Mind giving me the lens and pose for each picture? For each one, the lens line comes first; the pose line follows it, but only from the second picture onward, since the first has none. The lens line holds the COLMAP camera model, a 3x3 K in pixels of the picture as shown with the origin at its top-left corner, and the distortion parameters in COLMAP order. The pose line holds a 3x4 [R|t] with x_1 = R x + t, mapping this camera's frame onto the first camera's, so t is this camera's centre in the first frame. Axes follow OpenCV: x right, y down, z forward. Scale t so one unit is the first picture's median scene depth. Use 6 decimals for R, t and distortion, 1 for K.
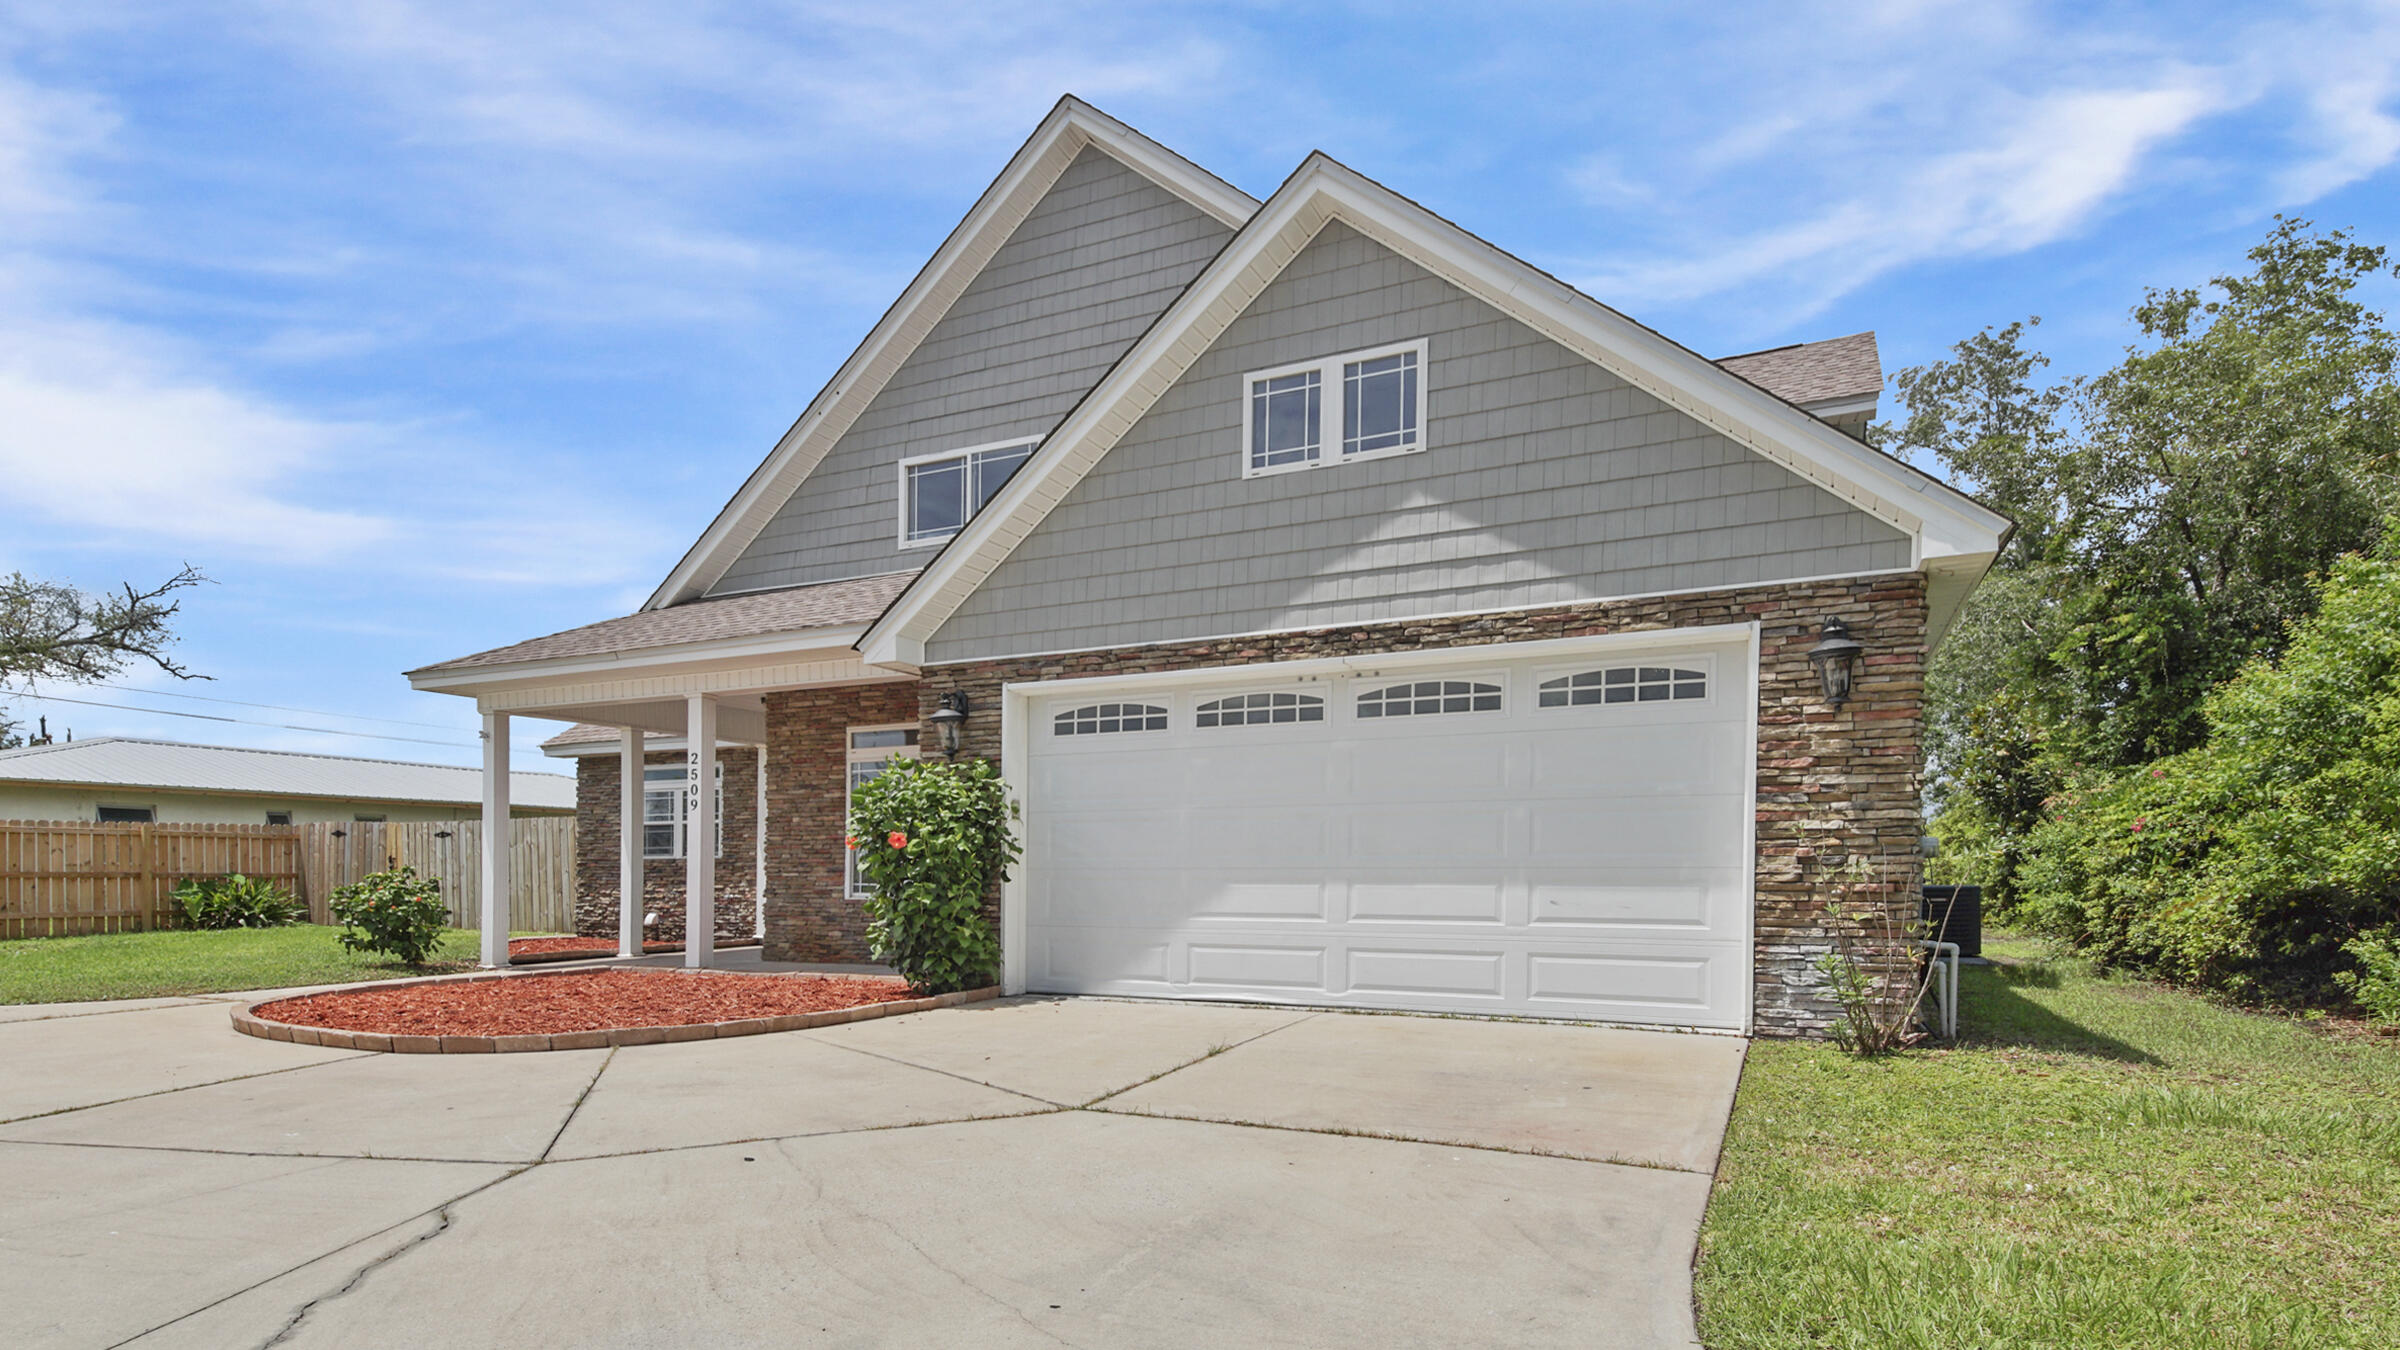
lens RADIAL K [[1082.3, 0, 1117.2], [0, 1082.3, 897.5], [0, 0, 1]] dist [0.000489, 0.000084]
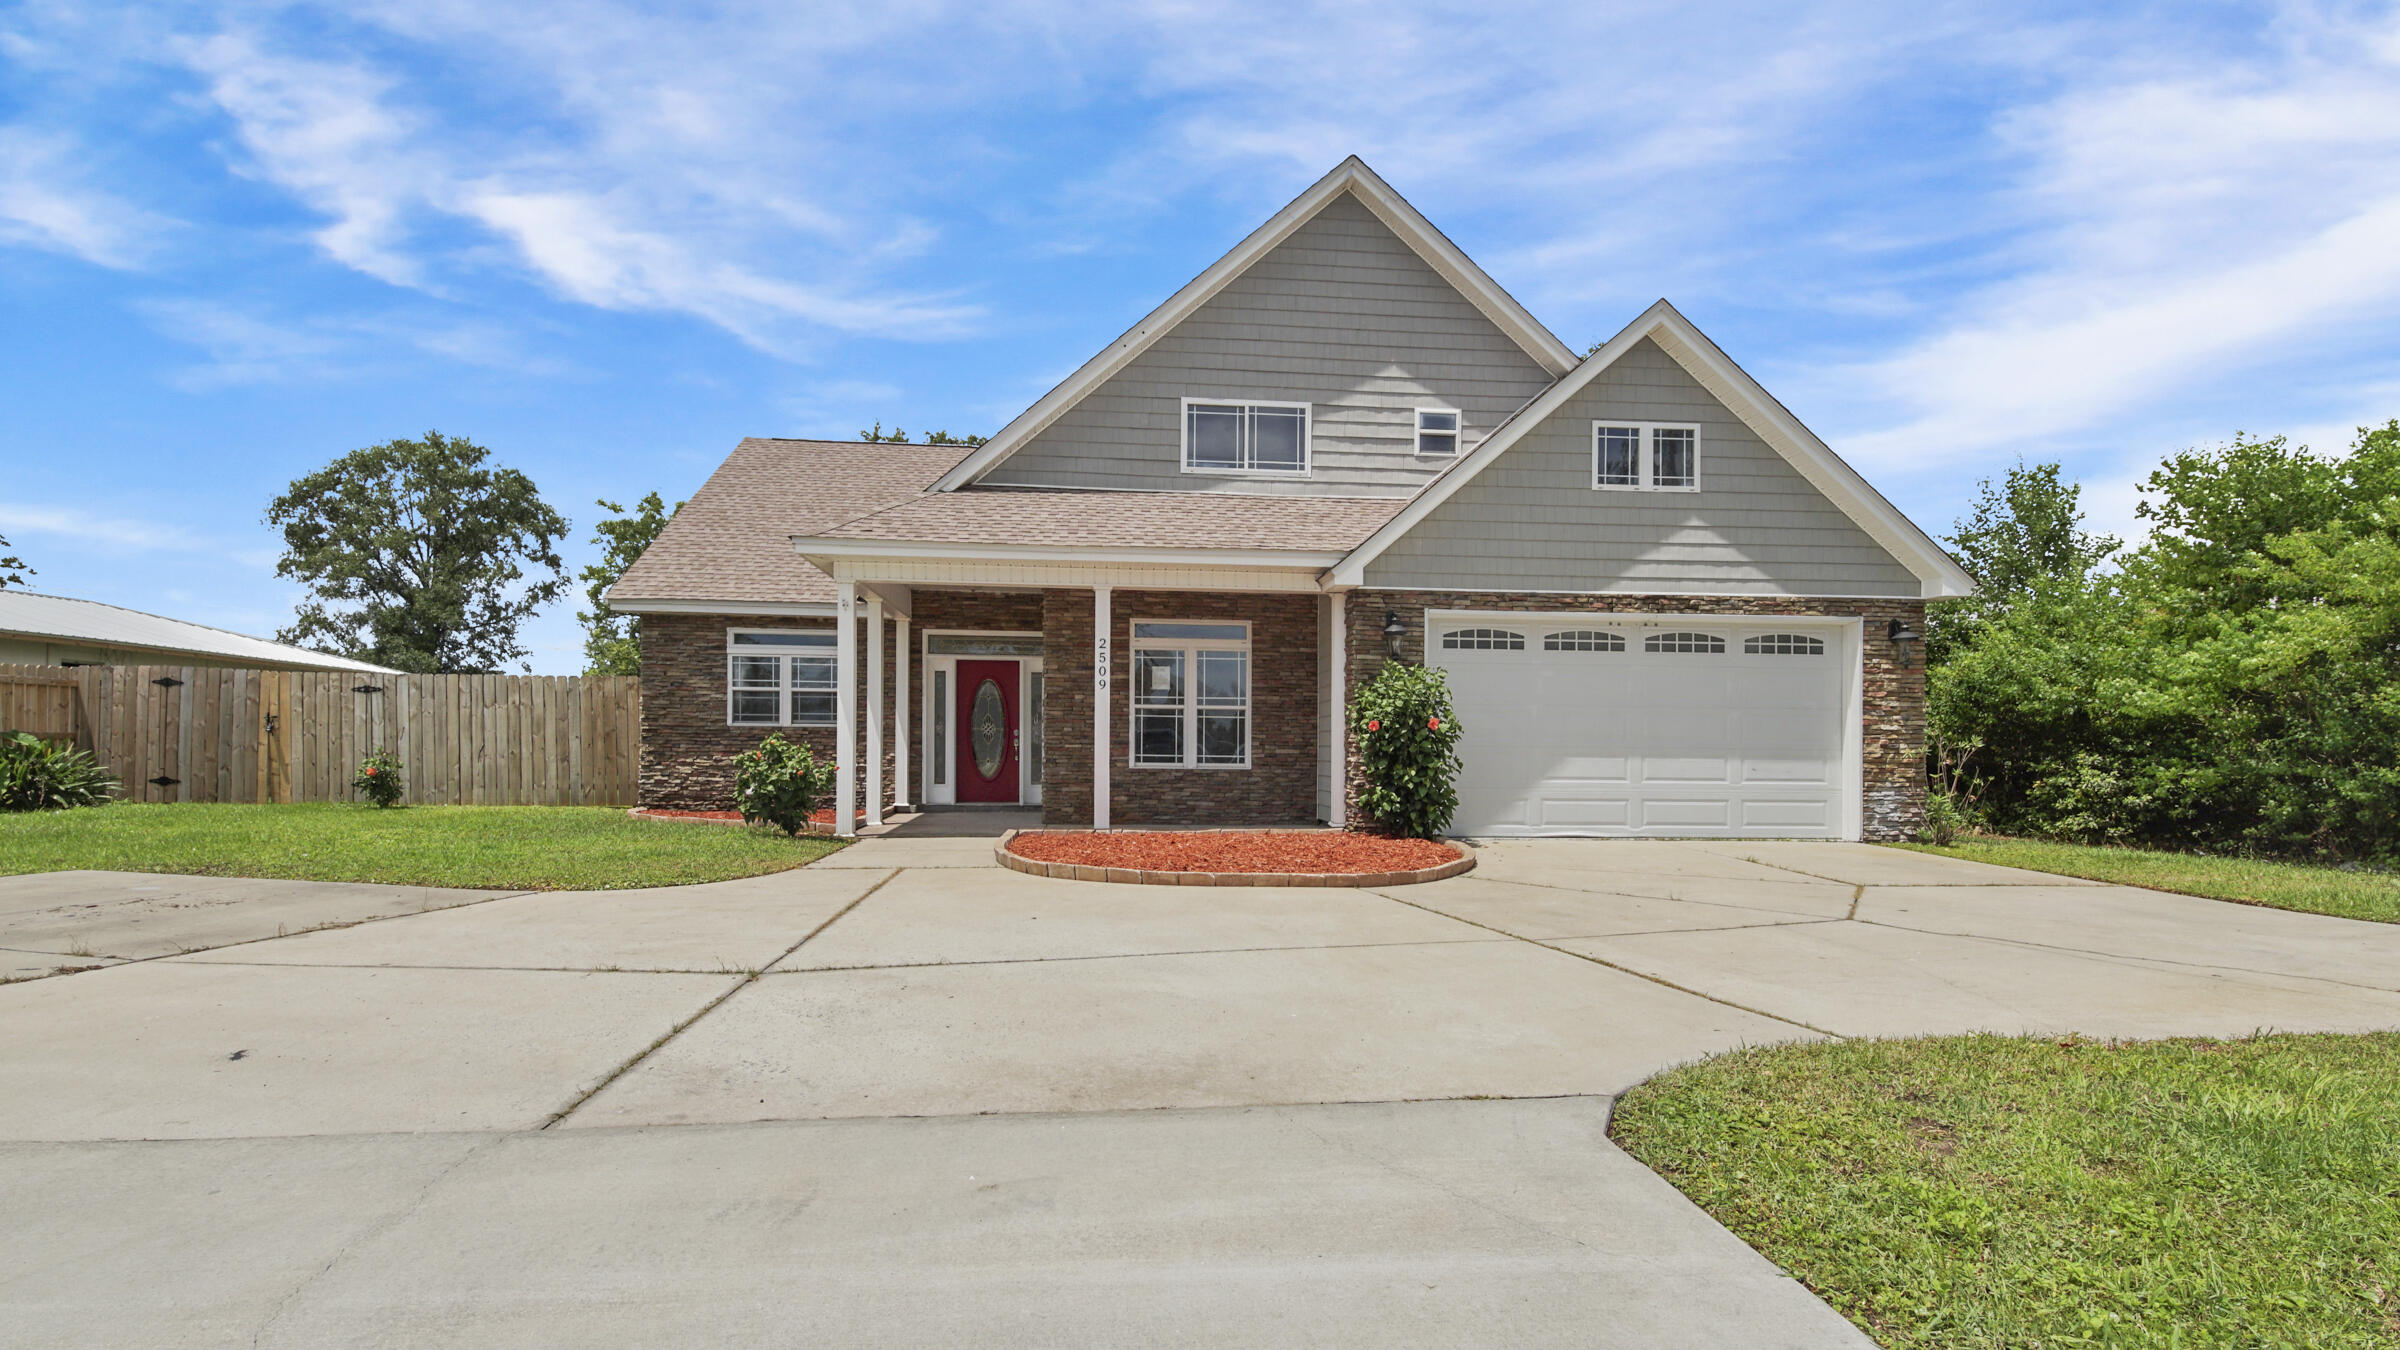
lens RADIAL K [[1033.5, 0, 1191.4], [0, 1033.5, 754.6], [0, 0, 1]] dist [0.000679, 0.000099]
pose [[0.874818, 0.004780, 0.484429, -1.076856], [0.000332, 0.999945, -0.010467, -0.001565], [-0.484452, 0.009318, 0.874768, 0.011344]]
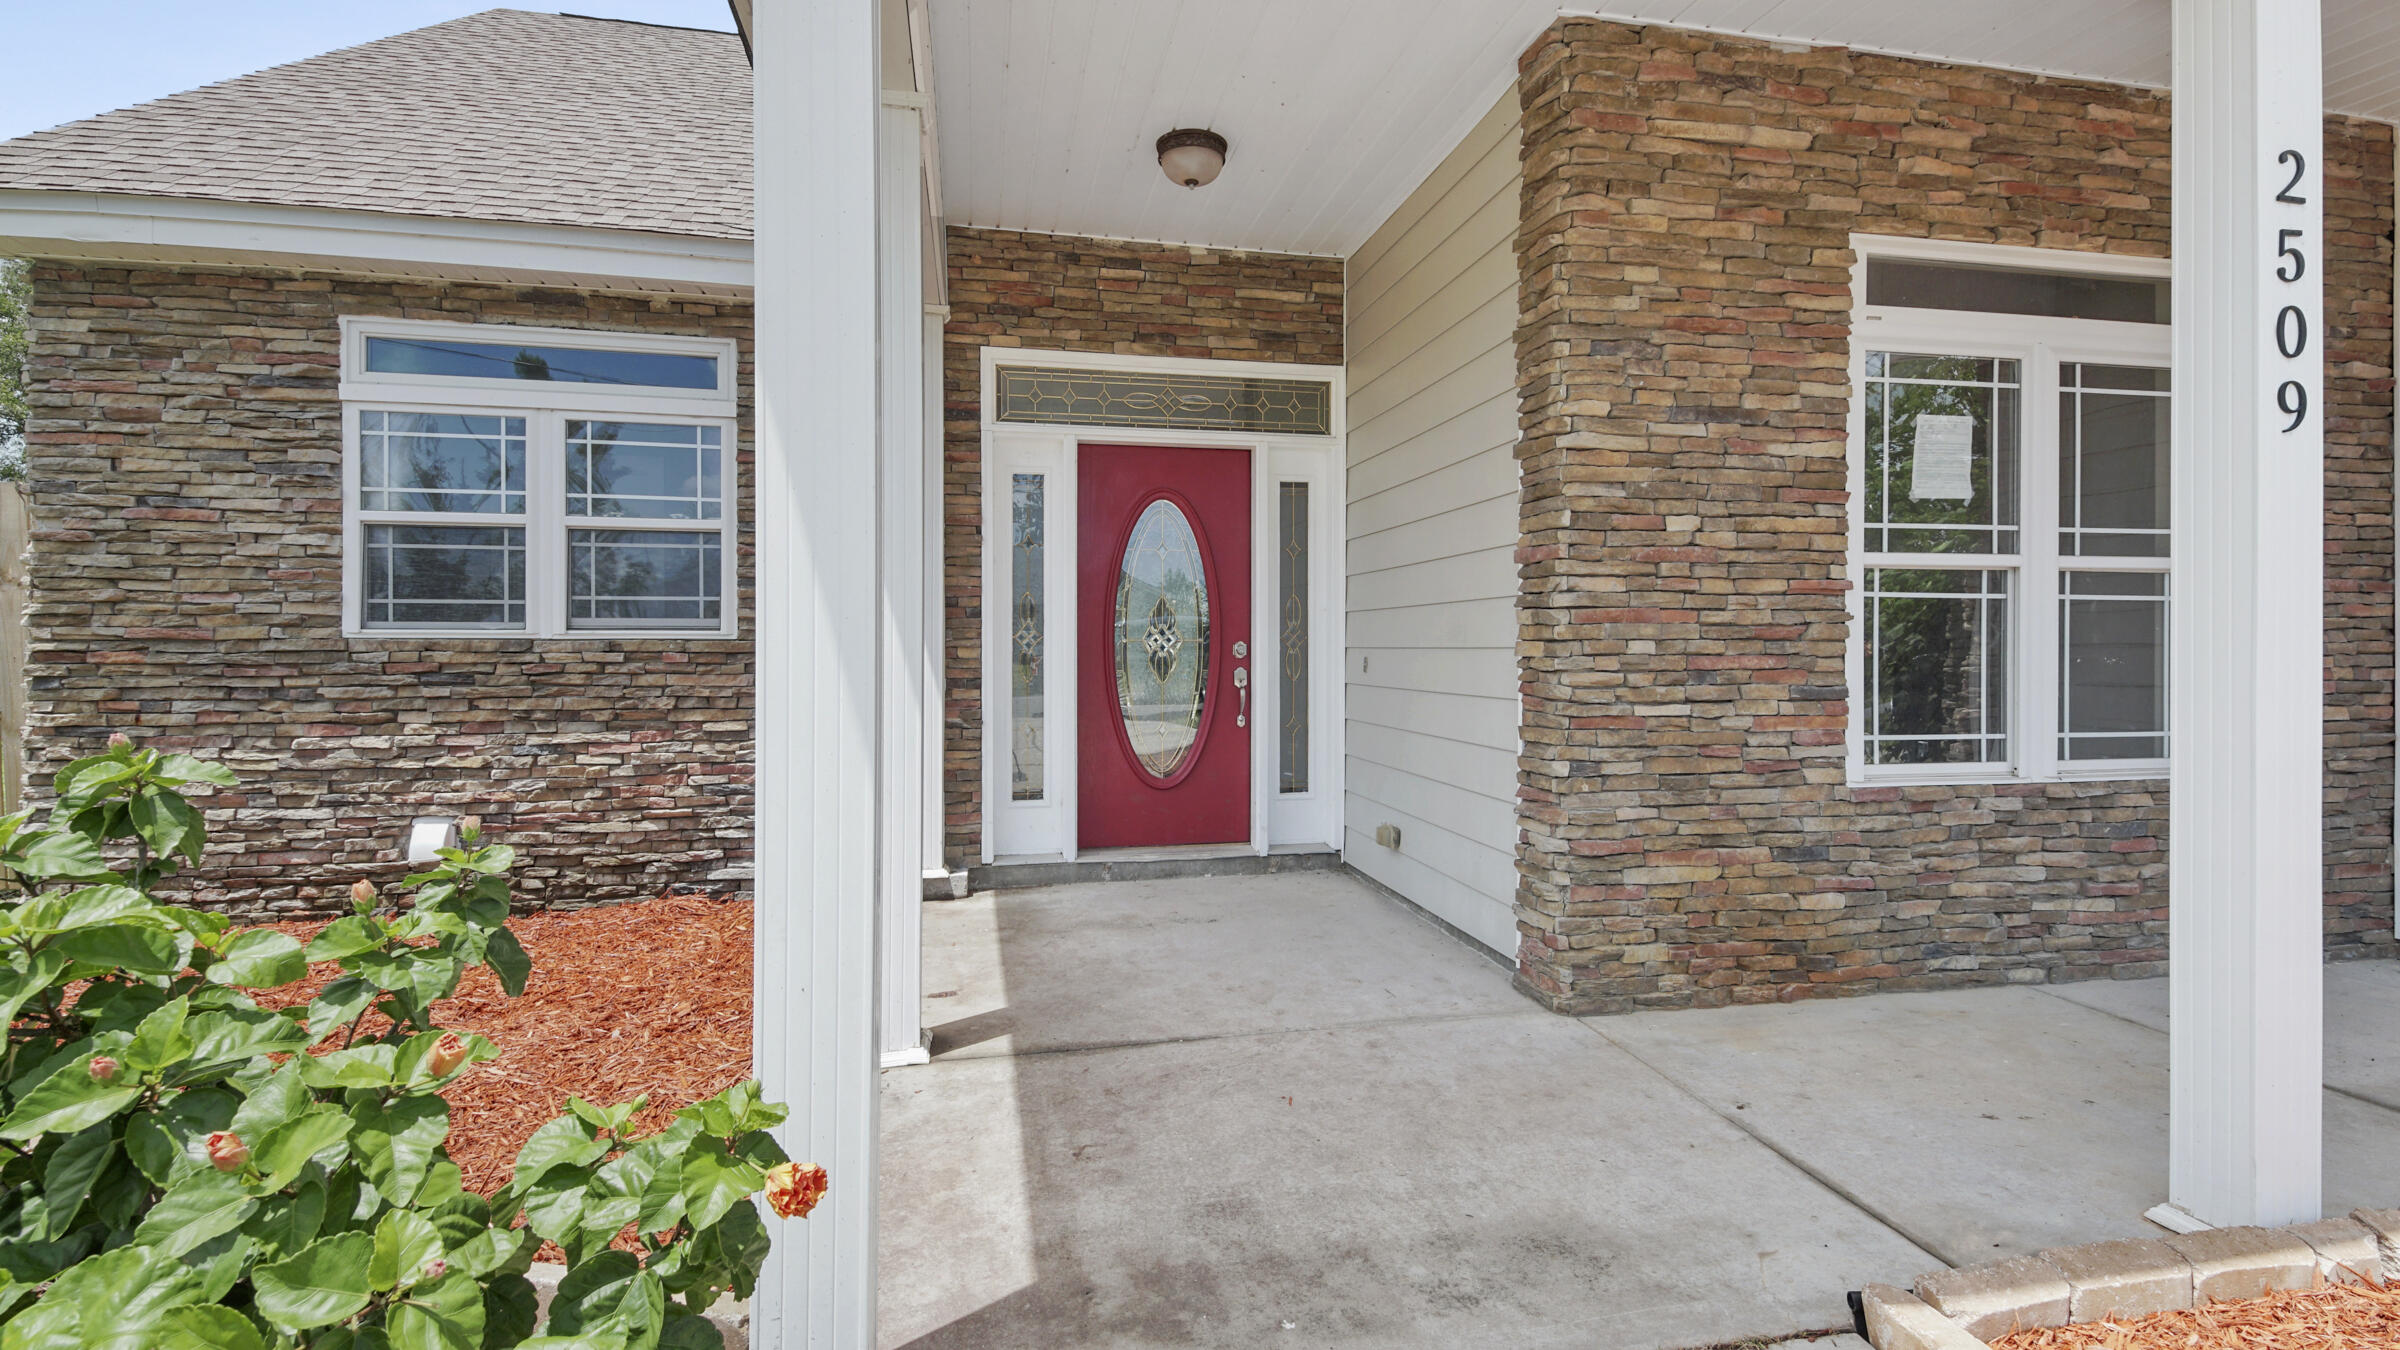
lens RADIAL K [[1107.0, 0, 1205.6], [0, 1107.0, 658.9], [0, 0, 1]] dist [0.036942, -0.025572]
pose [[0.824962, -0.003369, 0.565178, -0.868164], [0.010033, 0.999912, -0.008683, -0.050850], [-0.565099, 0.012833, 0.824923, 1.246598]]
